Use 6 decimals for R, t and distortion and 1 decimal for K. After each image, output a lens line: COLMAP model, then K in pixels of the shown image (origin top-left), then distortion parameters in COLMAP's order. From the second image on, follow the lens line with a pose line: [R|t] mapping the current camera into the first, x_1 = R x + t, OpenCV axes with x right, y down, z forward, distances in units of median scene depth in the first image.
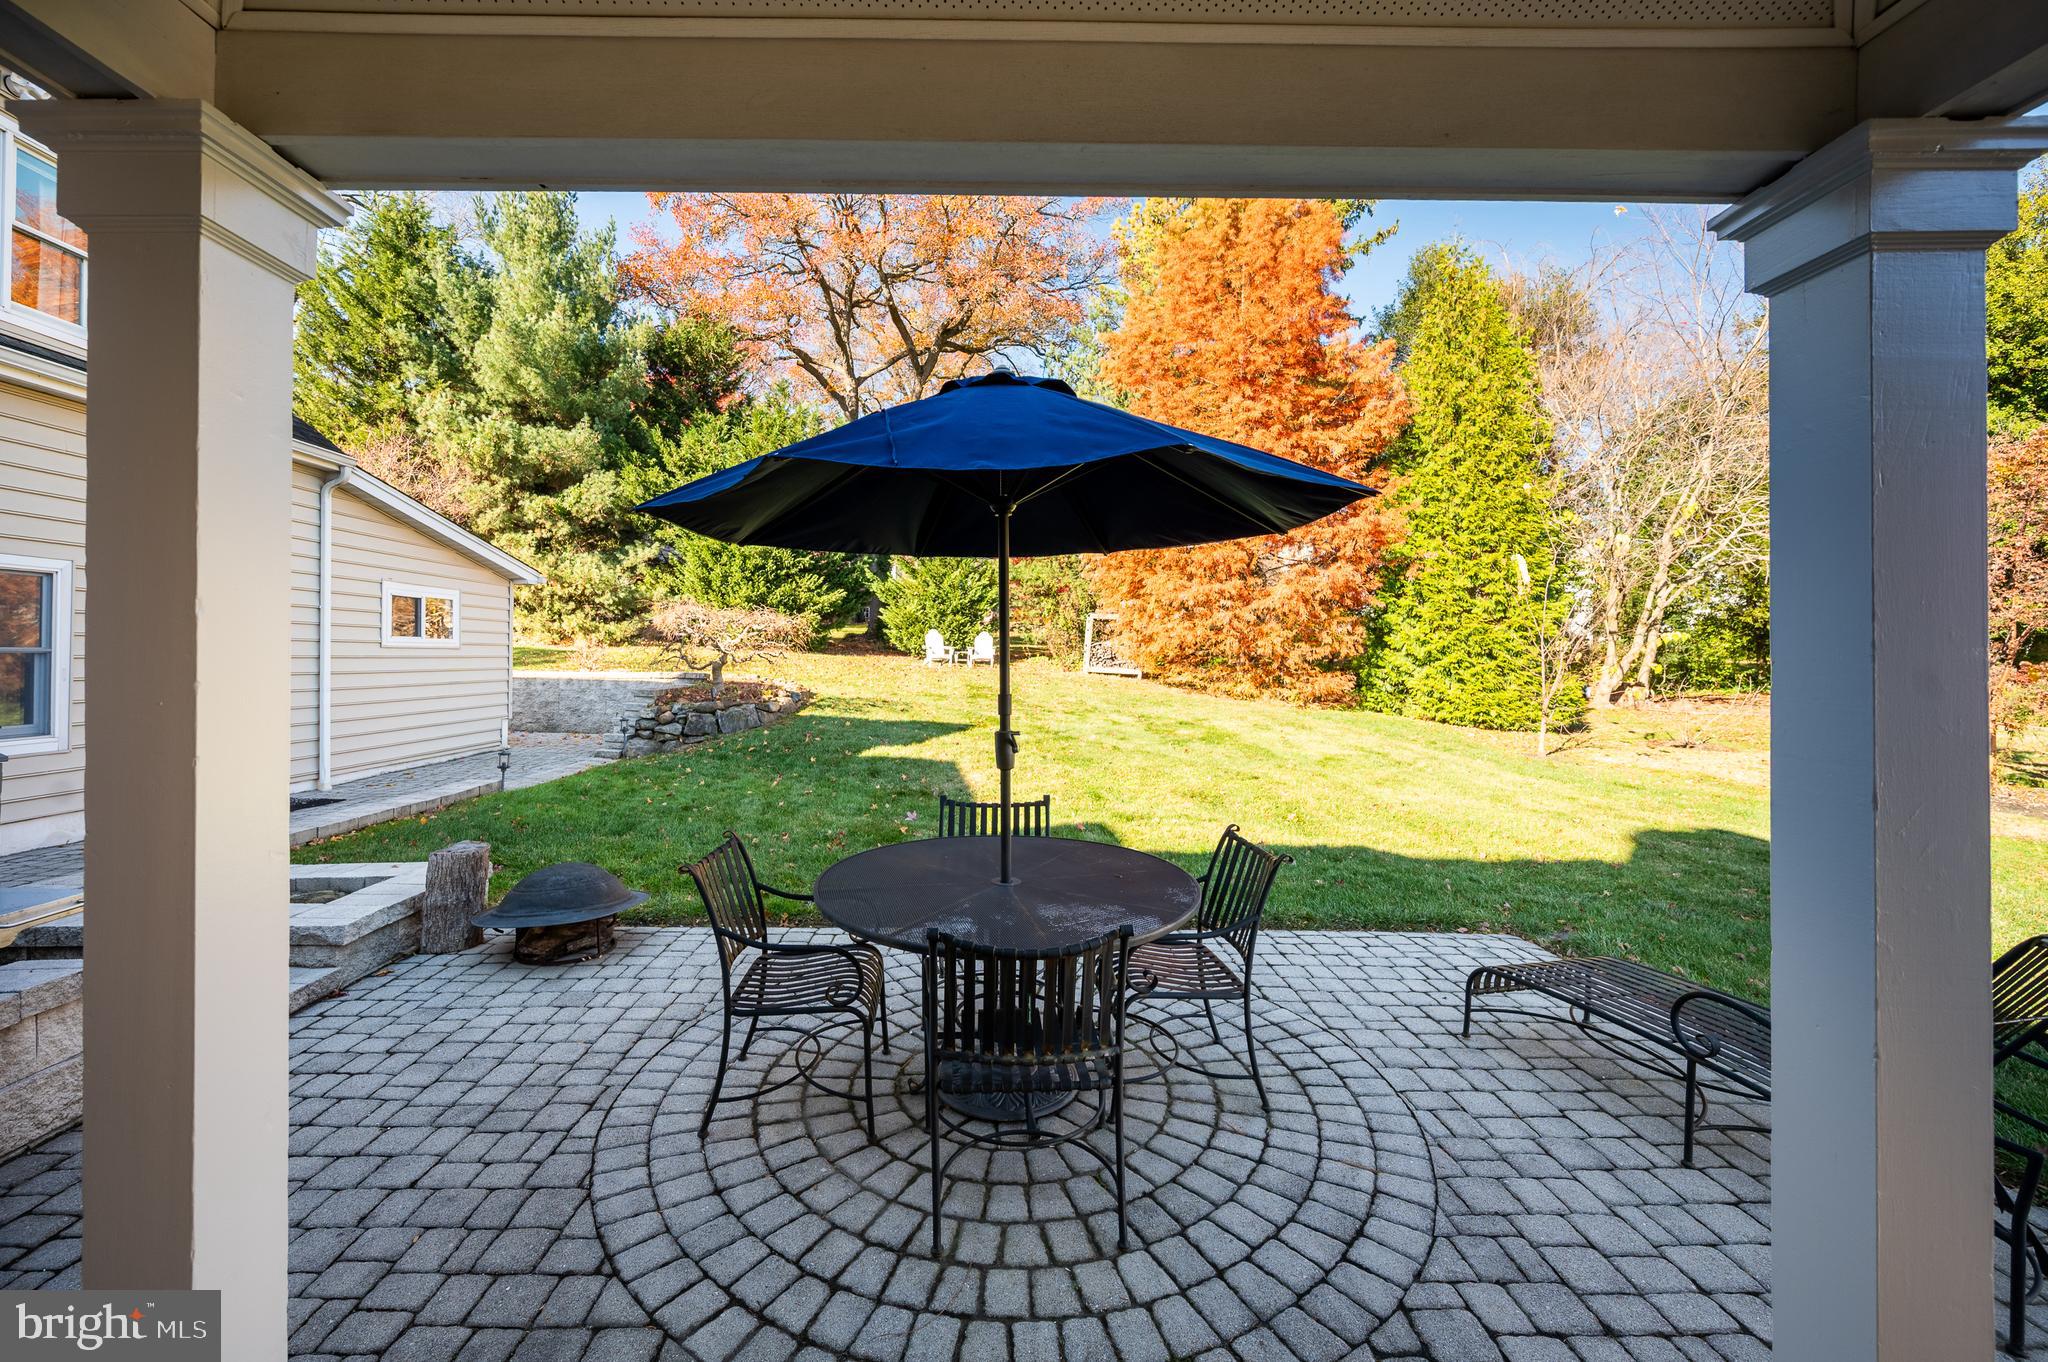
lens RADIAL K [[824.1, 0, 1003.8], [0, 824.1, 649.2], [0, 0, 1]] dist [-0.003782, 0.000197]
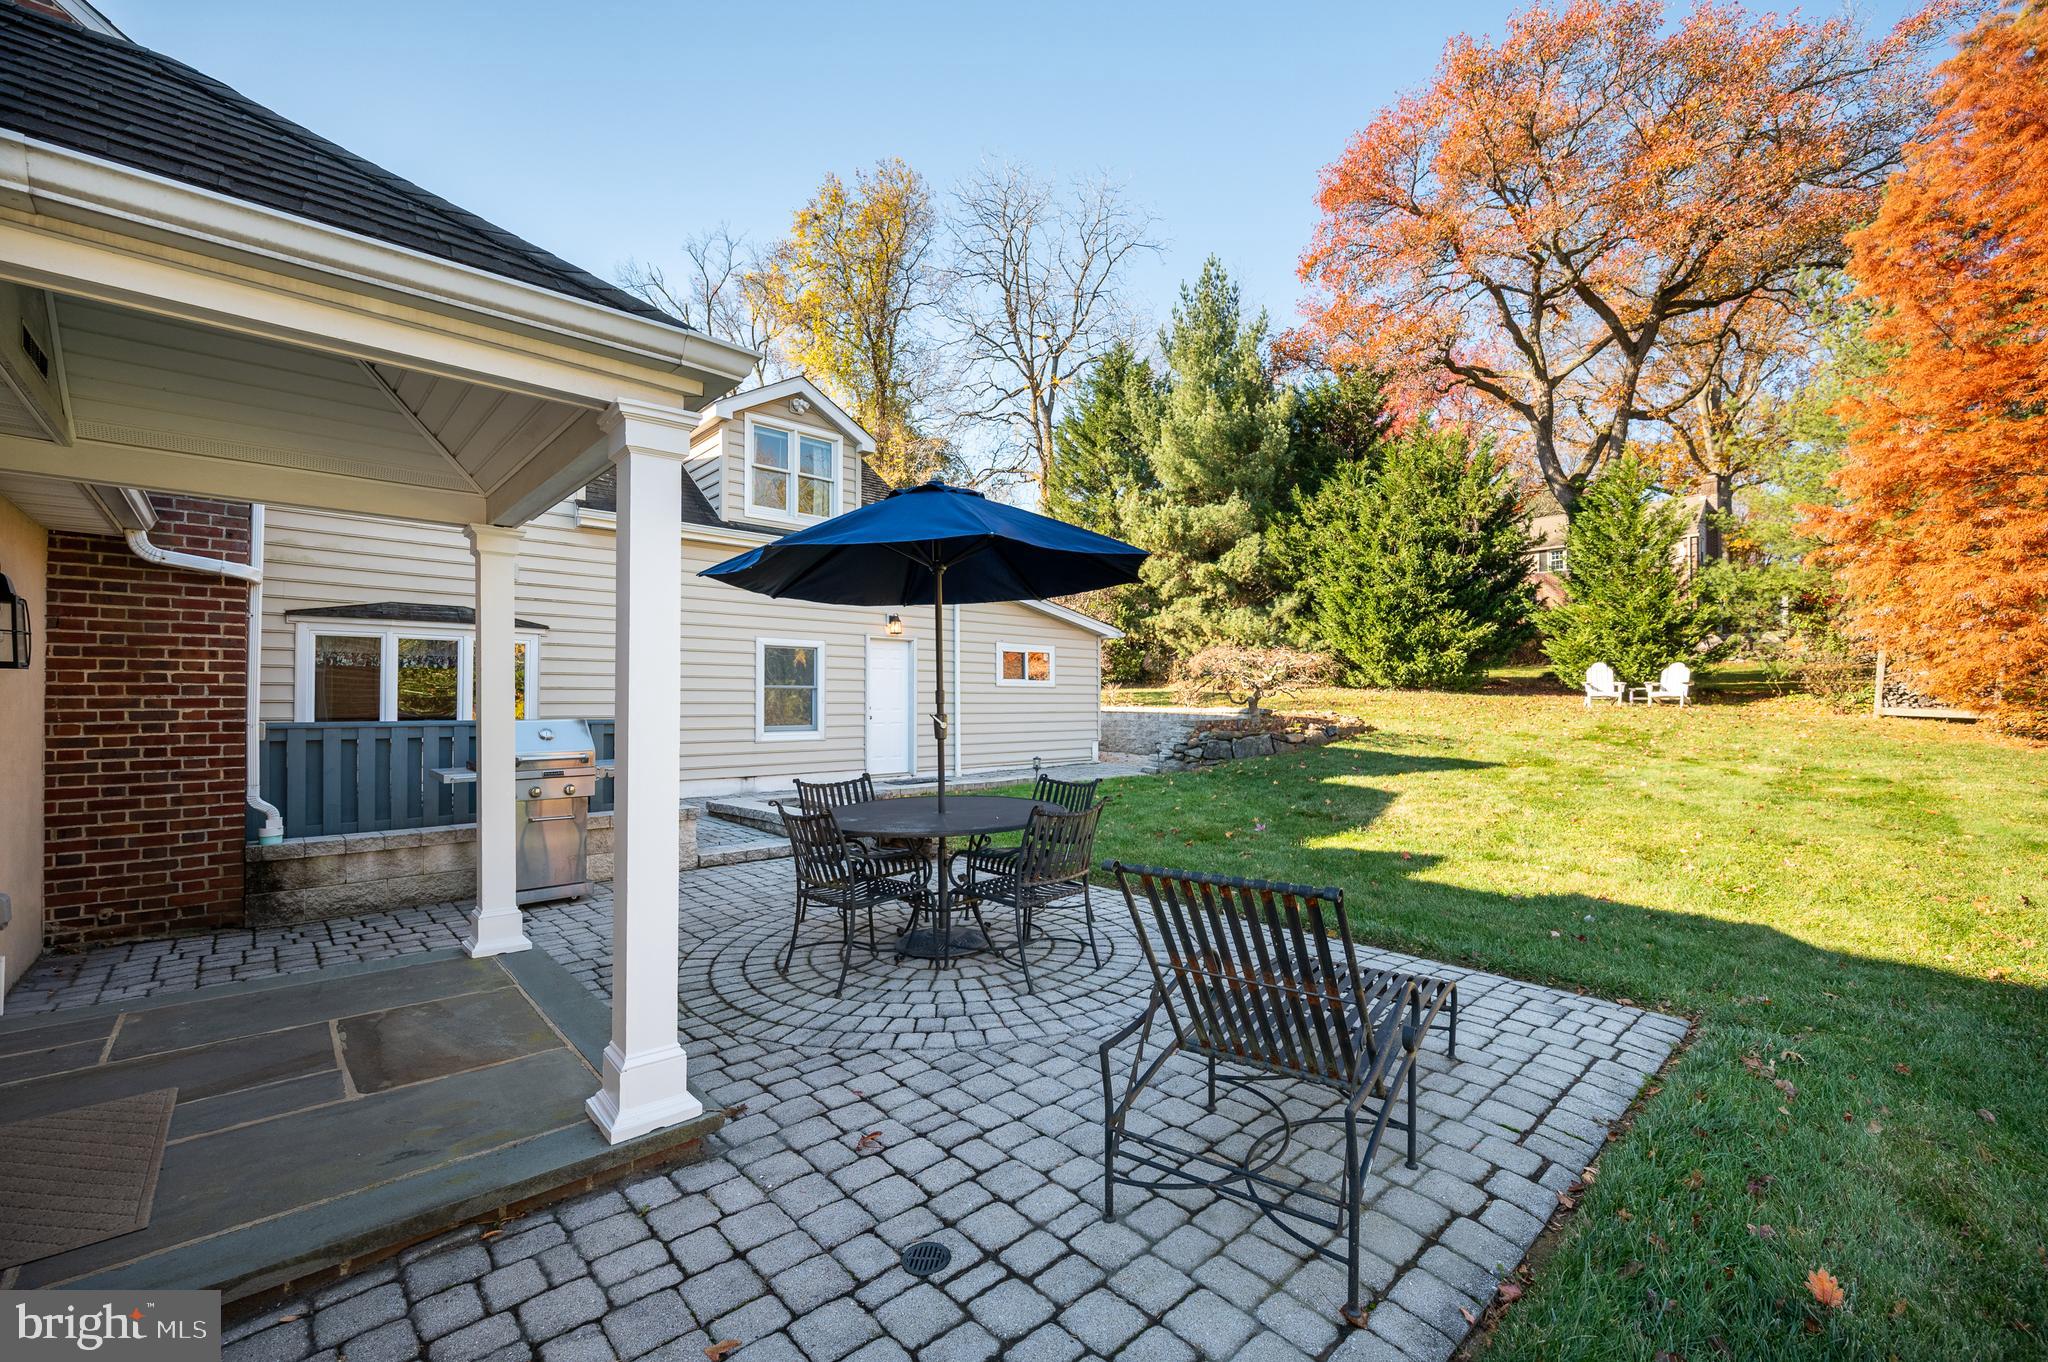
lens RADIAL K [[824.1, 0, 1039.5], [0, 824.1, 693.9], [0, 0, 1]] dist [-0.003782, 0.000197]
pose [[0.686970, -0.013461, -0.726561, 0.132183], [0.011474, 0.999905, -0.007677, 0.008029], [0.726595, -0.003063, 0.687059, 0.008632]]
